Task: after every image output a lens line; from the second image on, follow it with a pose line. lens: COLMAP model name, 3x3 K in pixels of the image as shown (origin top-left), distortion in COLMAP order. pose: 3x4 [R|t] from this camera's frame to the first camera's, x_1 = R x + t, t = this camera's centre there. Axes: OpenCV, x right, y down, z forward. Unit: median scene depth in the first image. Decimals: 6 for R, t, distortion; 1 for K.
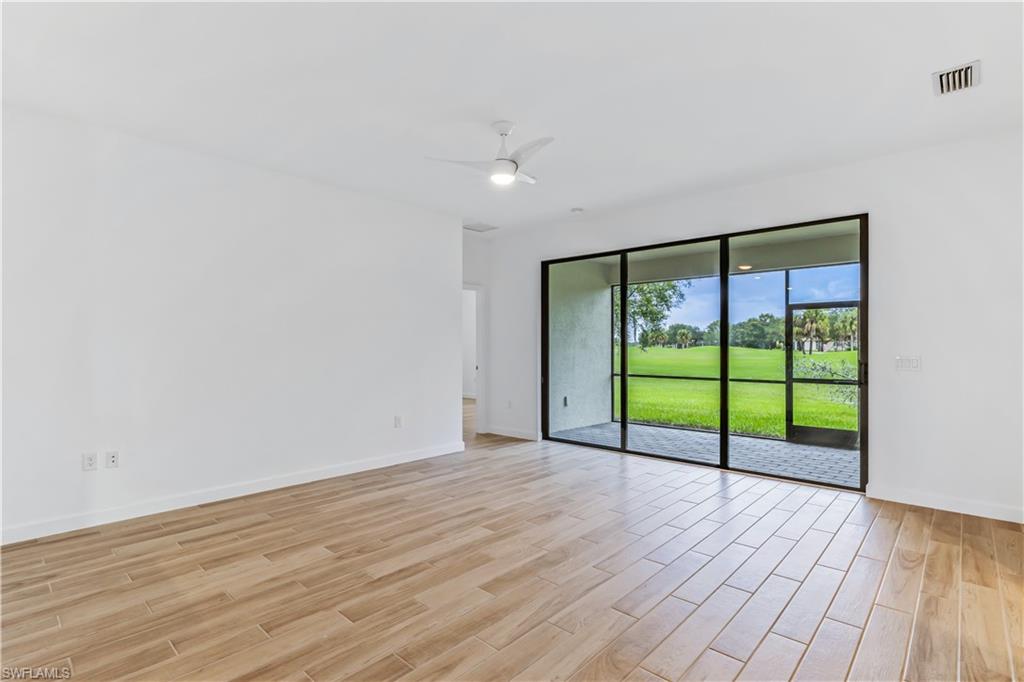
lens RADIAL K [[491.2, 0, 512.0], [0, 491.2, 341.0], [0, 0, 1]] dist [-0.008295, -0.000125]
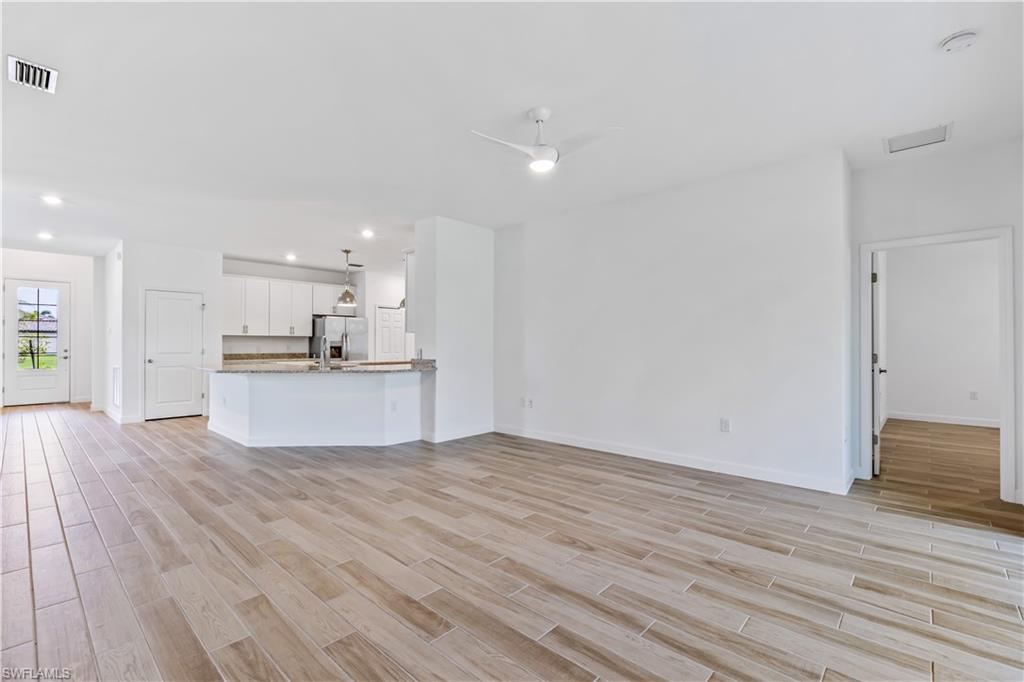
lens RADIAL K [[457.7, 0, 512.0], [0, 457.7, 341.0], [0, 0, 1]] dist [-0.003148, -0.000277]
pose [[0.001423, -0.006467, -0.999978, 0.916399], [0.011978, 0.999907, -0.006450, 0.024063], [0.999927, -0.011968, 0.001500, 0.977707]]
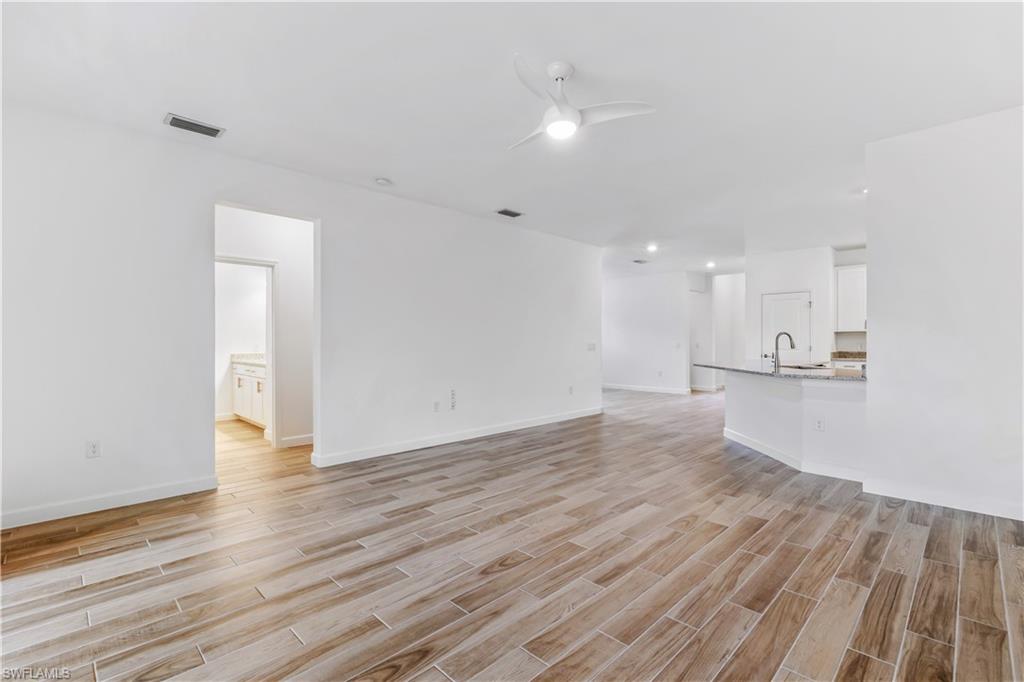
lens RADIAL K [[457.7, 0, 512.0], [0, 457.7, 341.0], [0, 0, 1]] dist [-0.003148, -0.000277]
pose [[-0.999212, 0.001617, 0.039653, 0.035171], [0.001065, 0.999902, -0.013924, 0.034478], [-0.039672, -0.013871, -0.999116, 1.832958]]
